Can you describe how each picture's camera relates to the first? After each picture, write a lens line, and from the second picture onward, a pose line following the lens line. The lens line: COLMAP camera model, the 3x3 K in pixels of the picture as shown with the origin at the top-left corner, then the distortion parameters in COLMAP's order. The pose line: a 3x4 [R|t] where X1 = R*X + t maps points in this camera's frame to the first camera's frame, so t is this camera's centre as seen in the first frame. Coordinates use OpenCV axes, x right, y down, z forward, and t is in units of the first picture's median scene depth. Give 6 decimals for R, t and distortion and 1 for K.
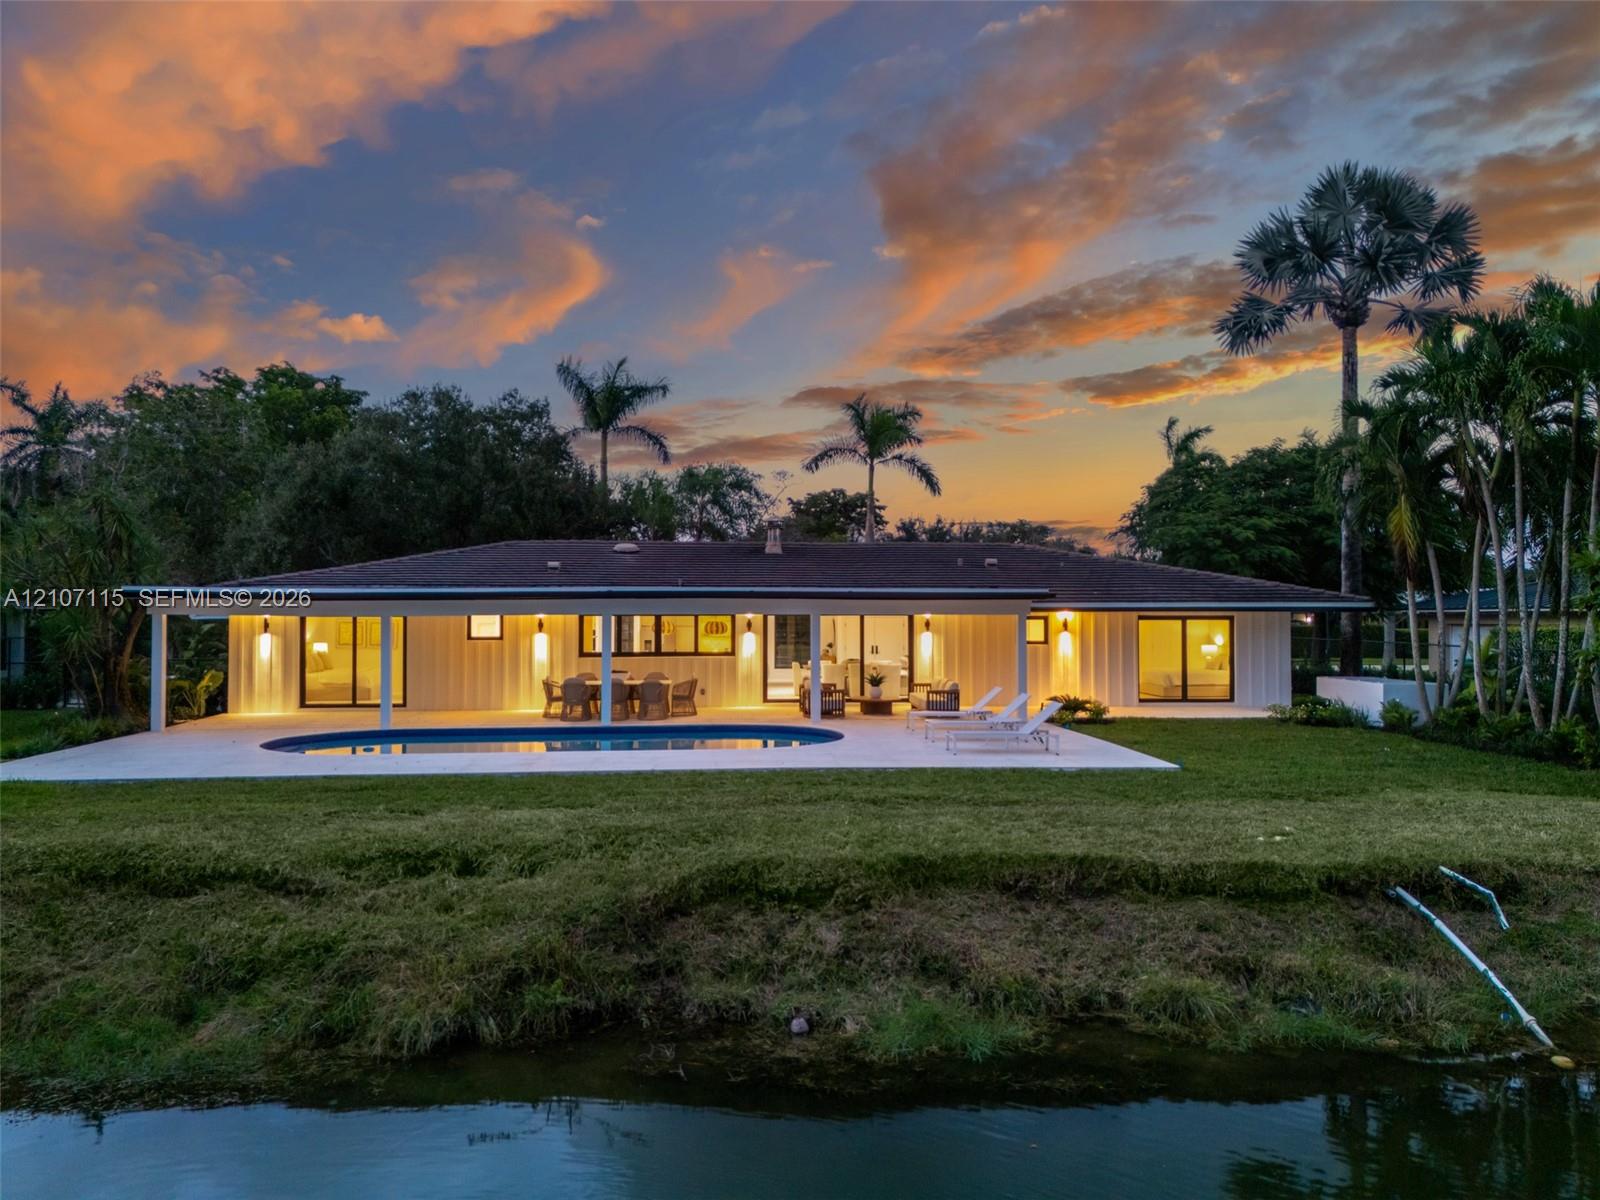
lens RADIAL K [[1164.9, 0, 800.0], [0, 1164.9, 600.0], [0, 0, 1]] dist [0.059357, -0.003646]
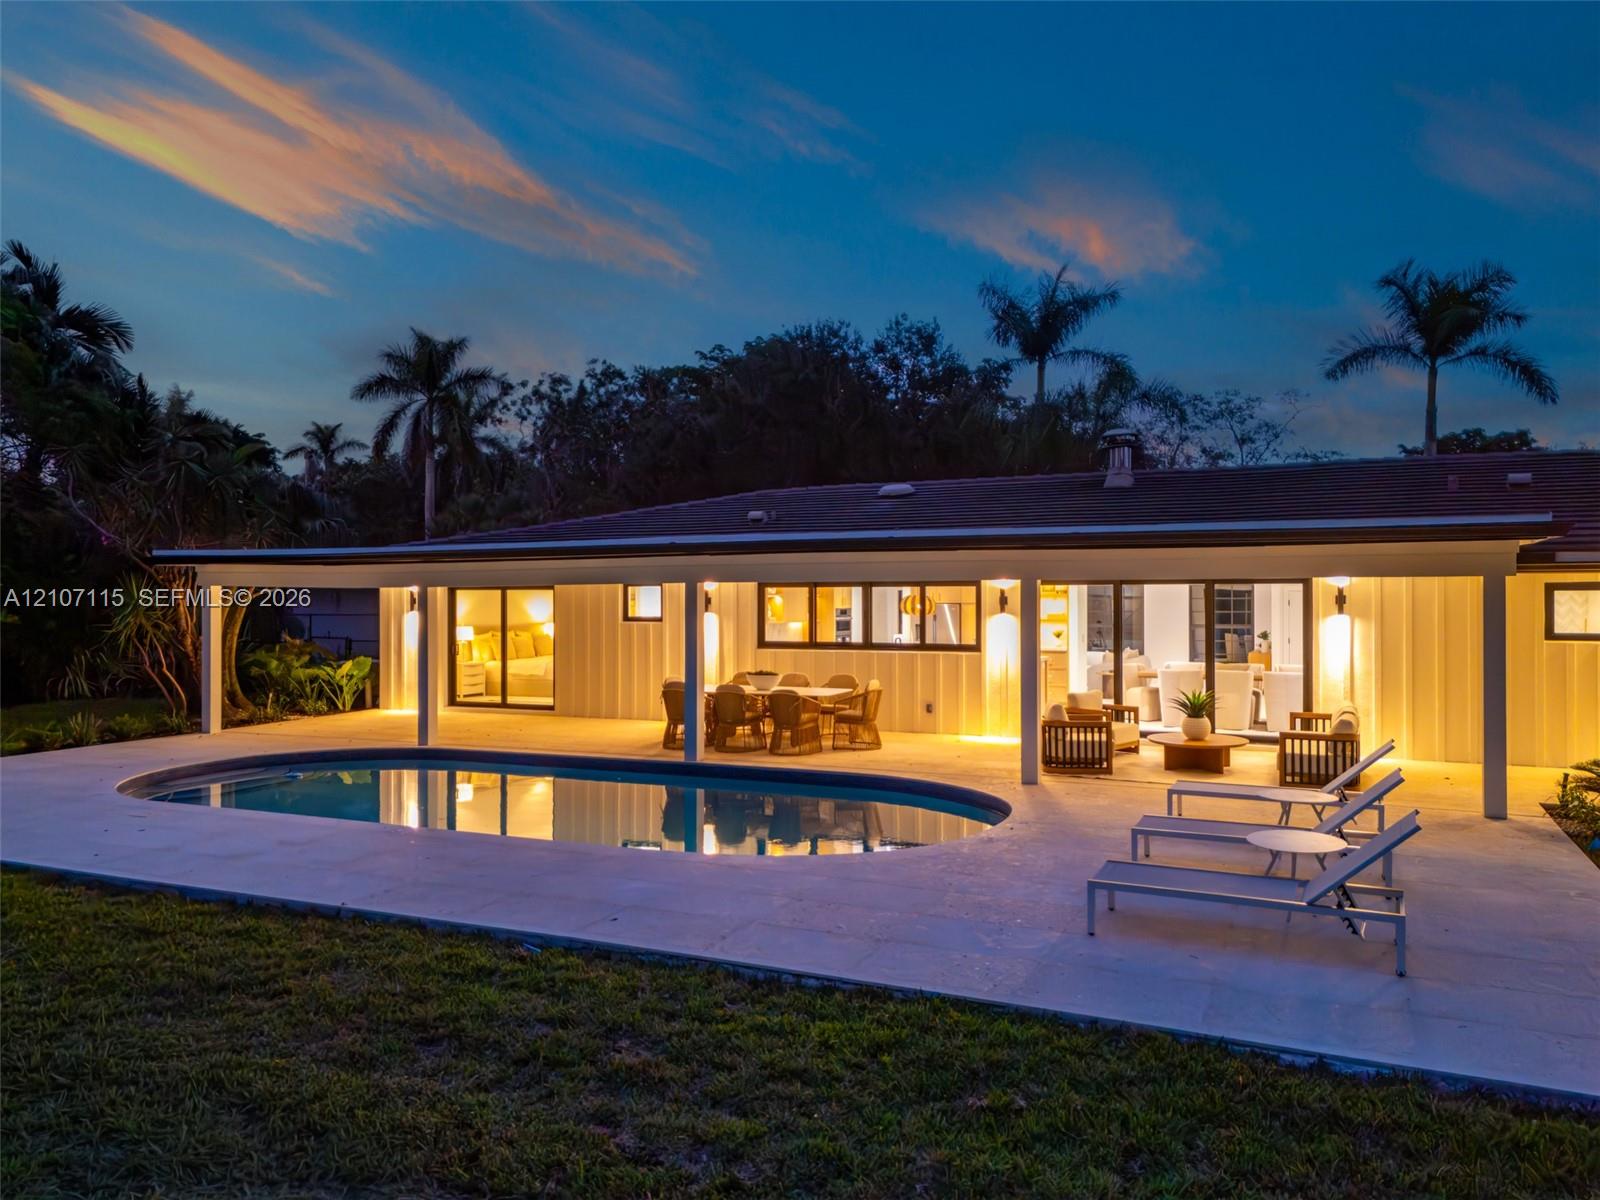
lens RADIAL K [[1164.9, 0, 800.0], [0, 1164.9, 600.0], [0, 0, 1]] dist [0.059357, -0.003646]
pose [[0.868950, -0.001286, -0.494898, 0.157002], [0.009799, 0.999845, 0.014609, 0.010870], [0.494803, -0.017544, 0.868828, 0.406465]]
